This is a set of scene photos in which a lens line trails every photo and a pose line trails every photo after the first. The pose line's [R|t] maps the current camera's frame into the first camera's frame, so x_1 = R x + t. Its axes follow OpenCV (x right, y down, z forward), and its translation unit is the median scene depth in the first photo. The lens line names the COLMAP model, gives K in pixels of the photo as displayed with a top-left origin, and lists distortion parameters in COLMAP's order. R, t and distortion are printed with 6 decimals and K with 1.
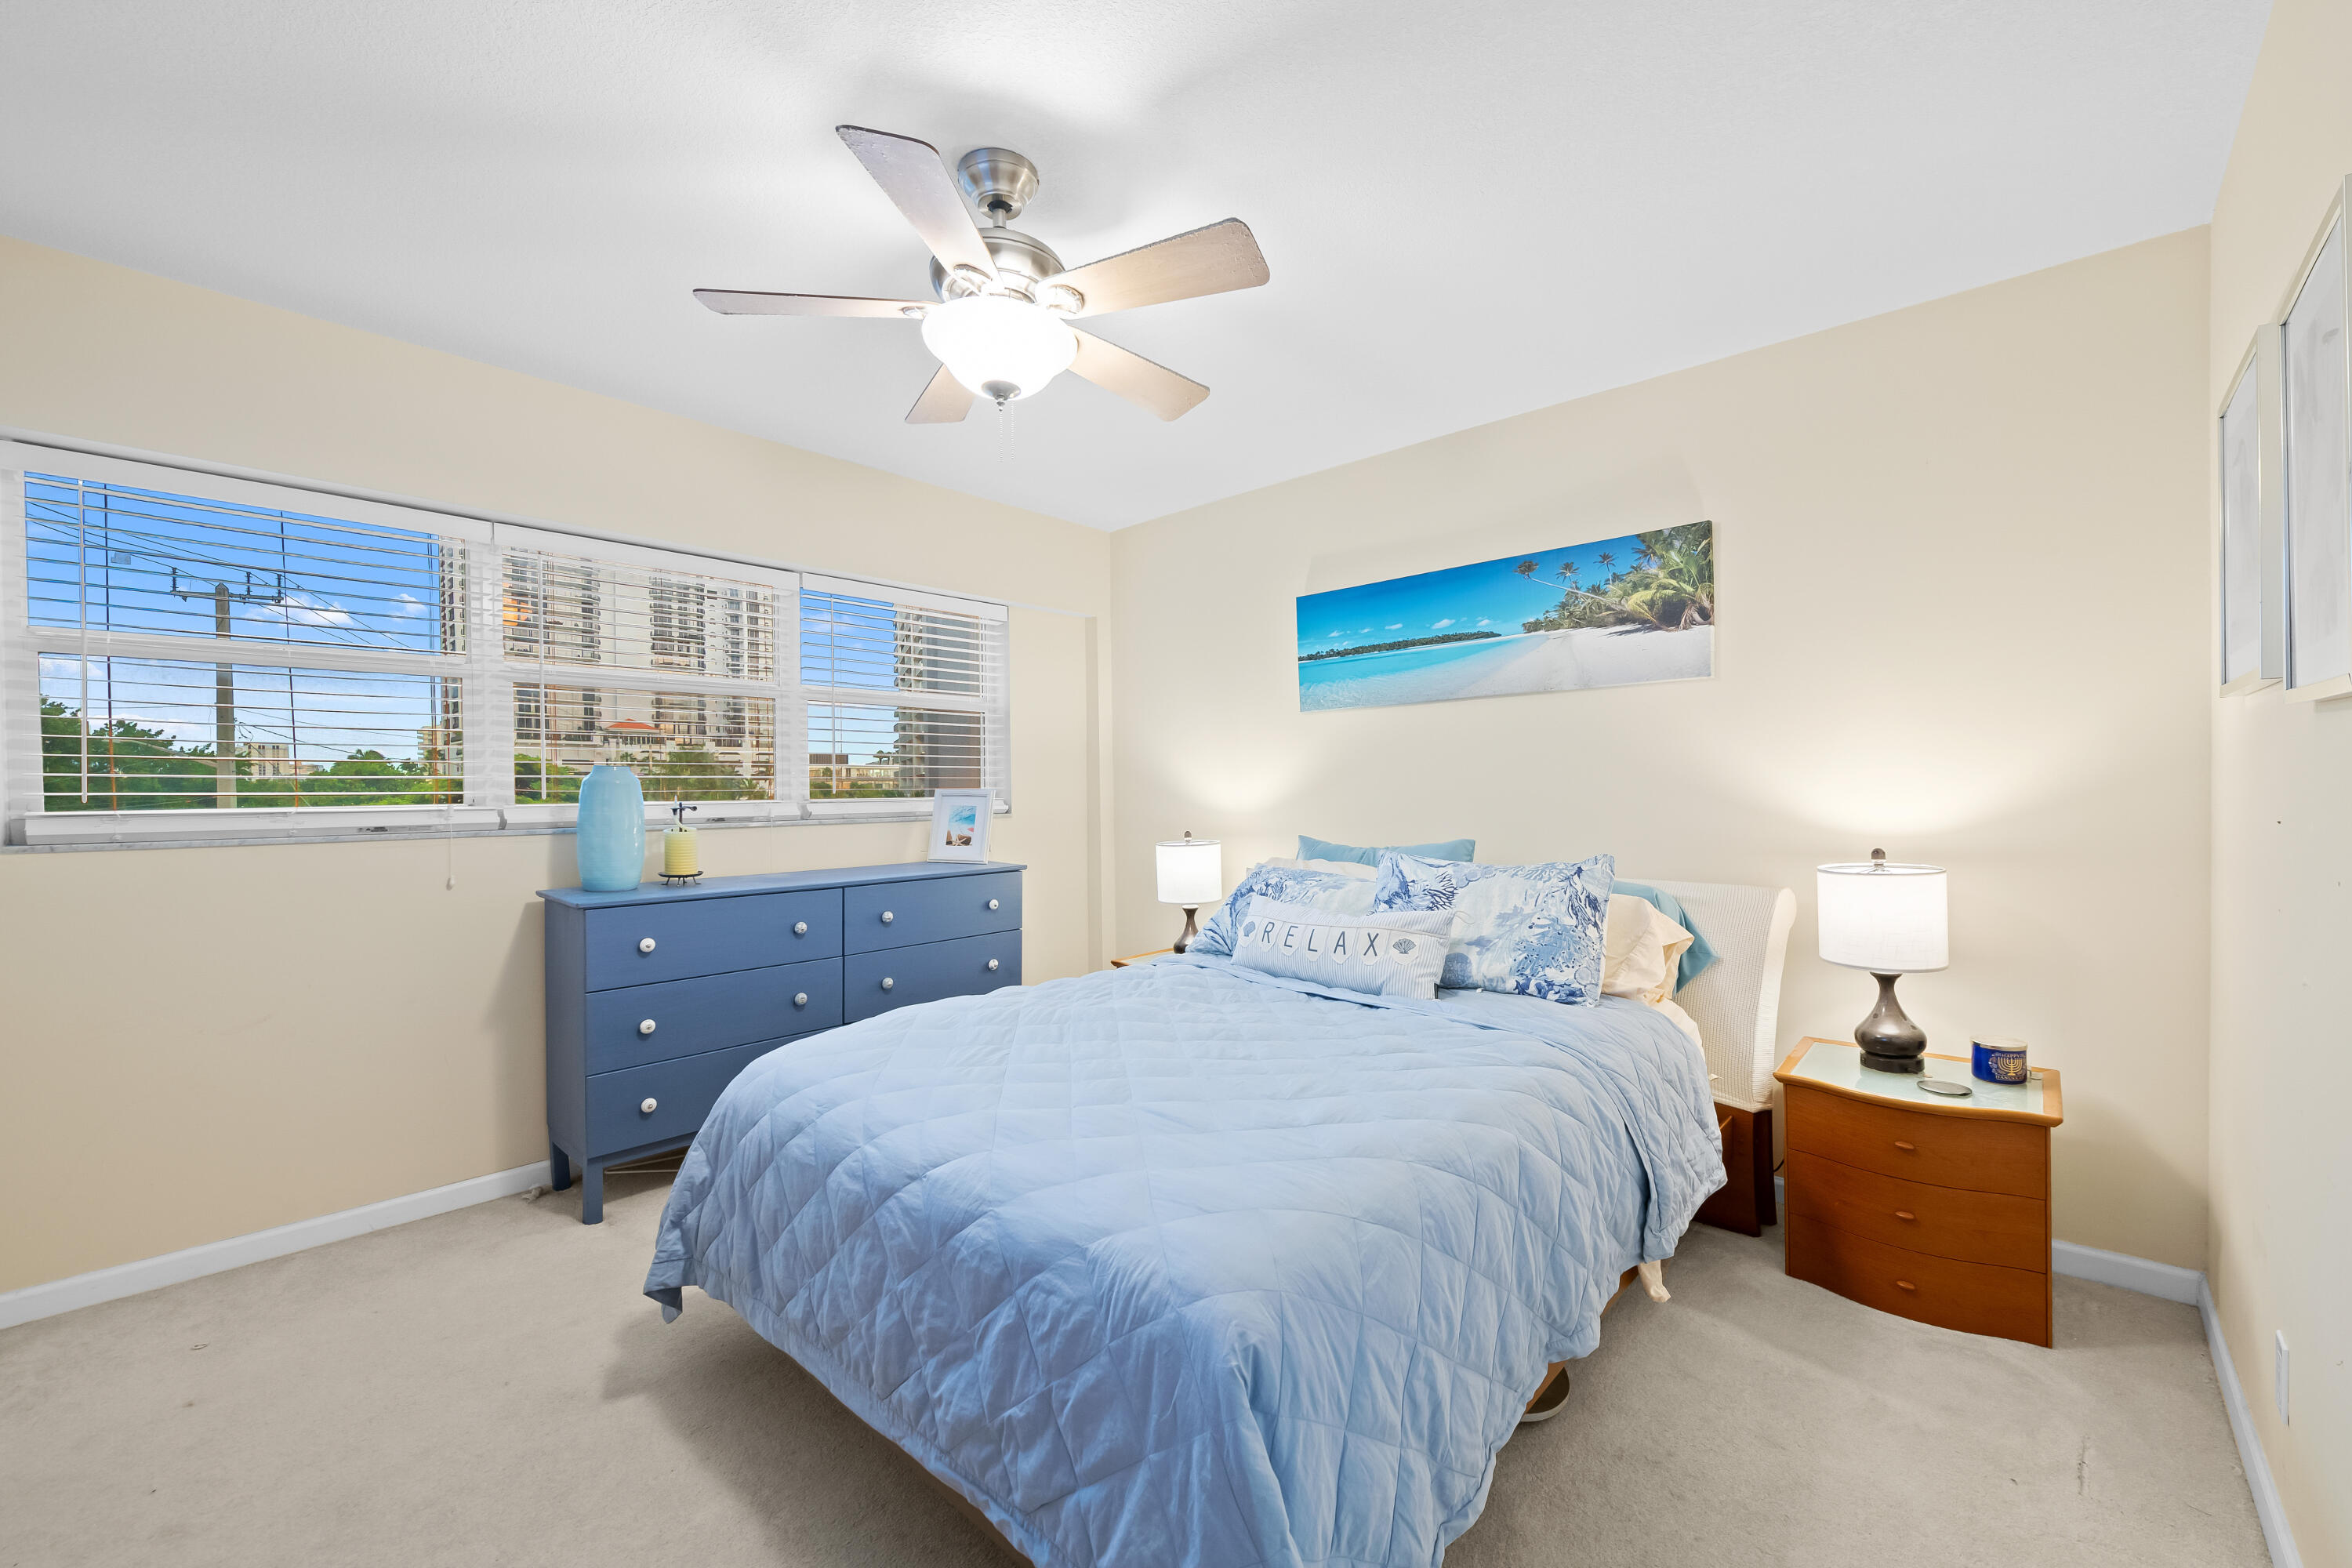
lens RADIAL K [[936.0, 0, 1177.1], [0, 936.0, 790.1], [0, 0, 1]] dist [0.003594, -0.004509]
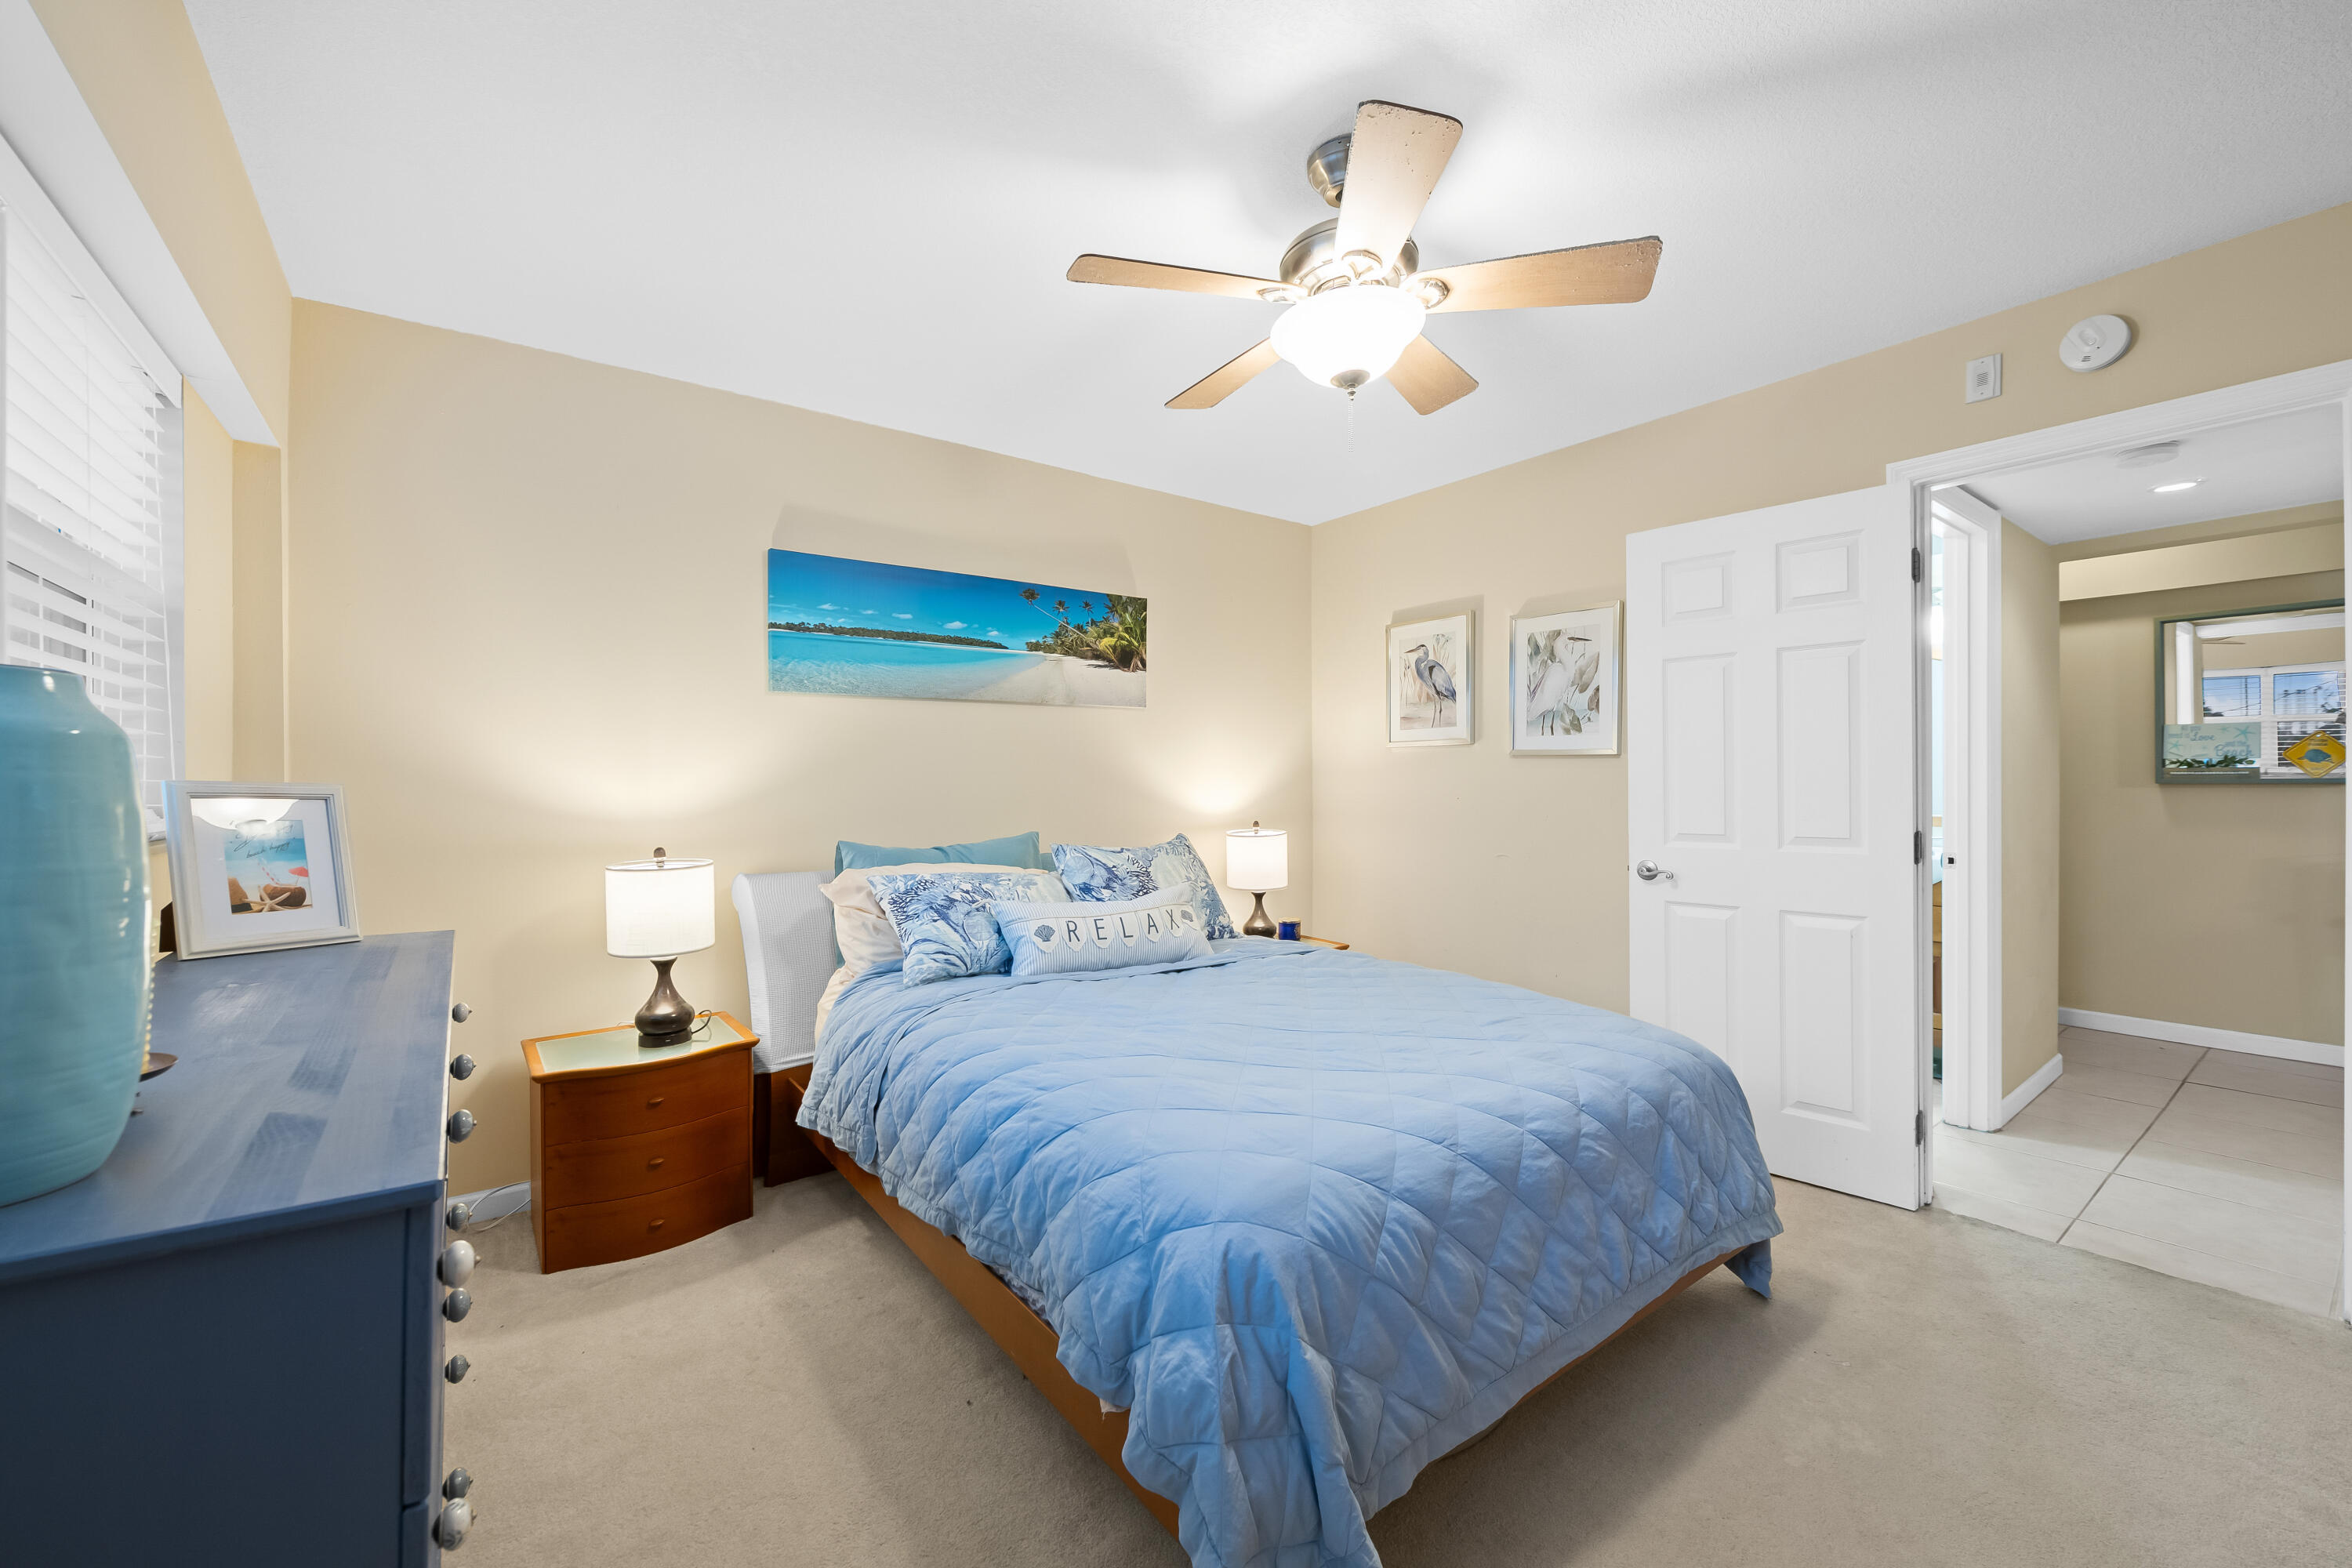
lens RADIAL K [[936.0, 0, 1169.9], [0, 936.0, 780.5], [0, 0, 1]] dist [0.003594, -0.004509]
pose [[0.176503, 0.012900, 0.984216, -0.759286], [0.006611, 0.999876, -0.014291, 0.009470], [-0.984278, 0.009029, 0.176396, 0.654870]]
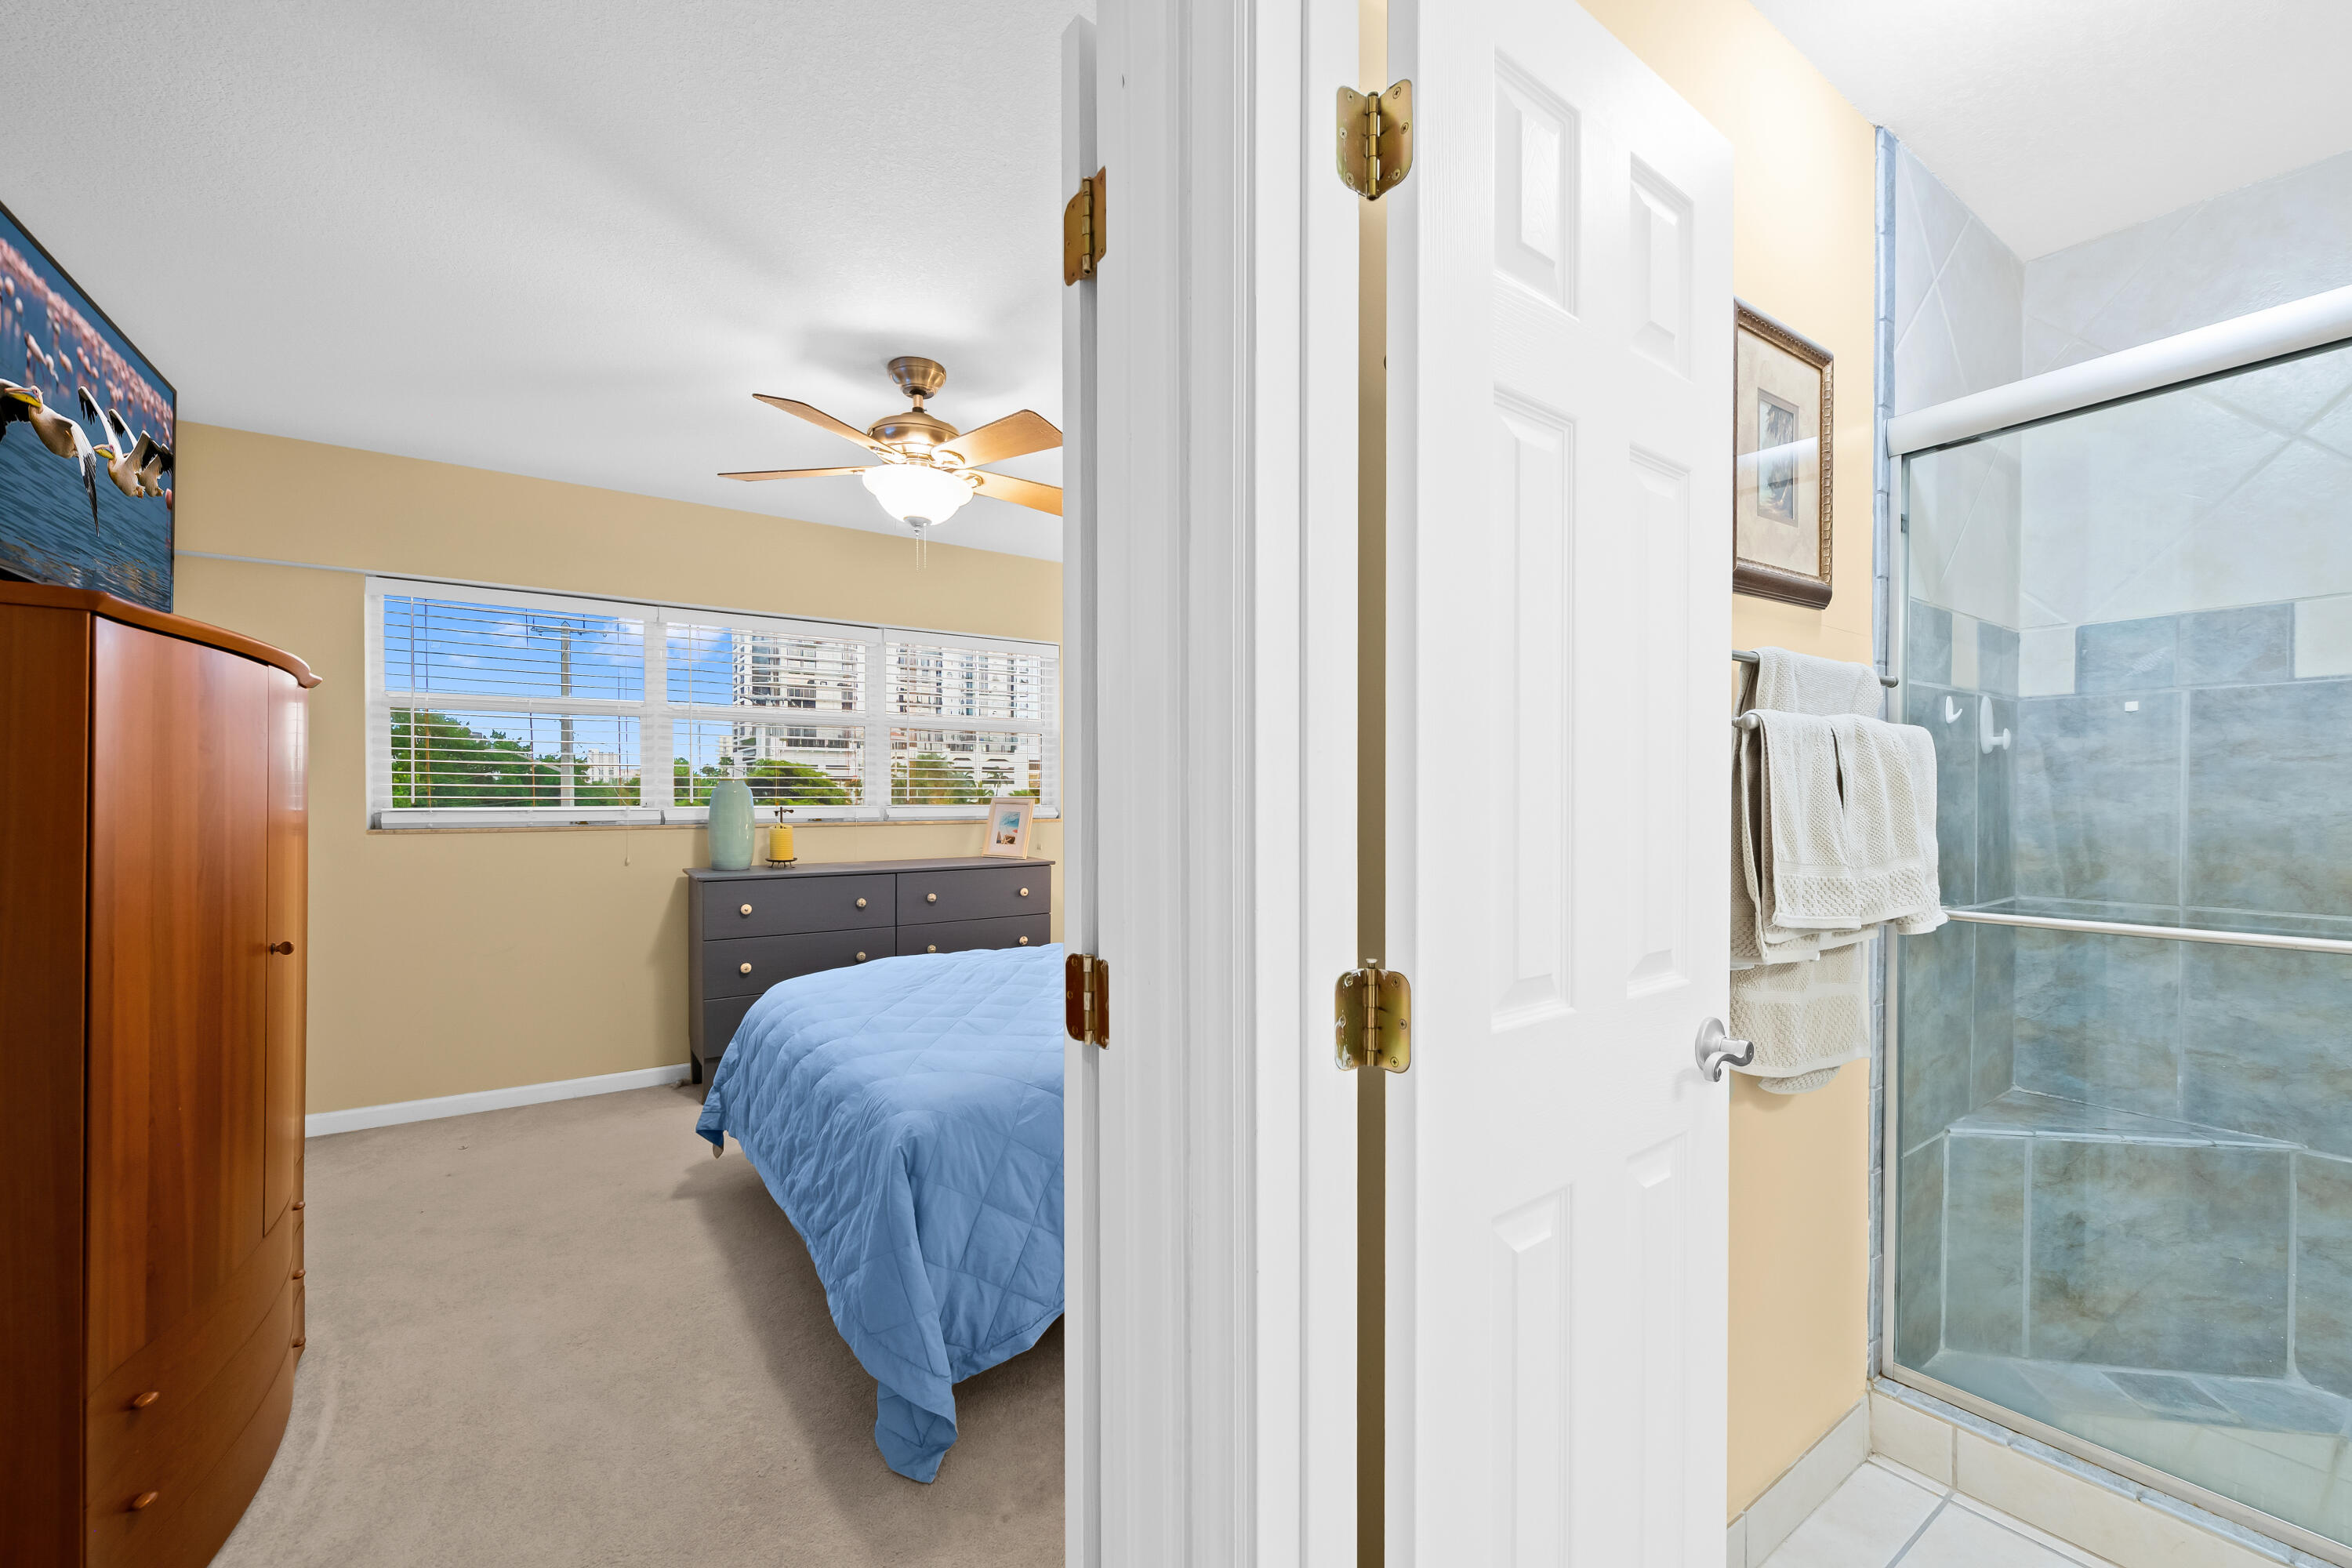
lens RADIAL K [[936.0, 0, 1174.4], [0, 936.0, 795.9], [0, 0, 1]] dist [0.003594, -0.004509]
pose [[0.975034, 0.009601, -0.221849, 0.329276], [-0.009614, 0.999953, 0.001019, -0.009422], [0.221849, 0.001139, 0.975080, -0.195025]]
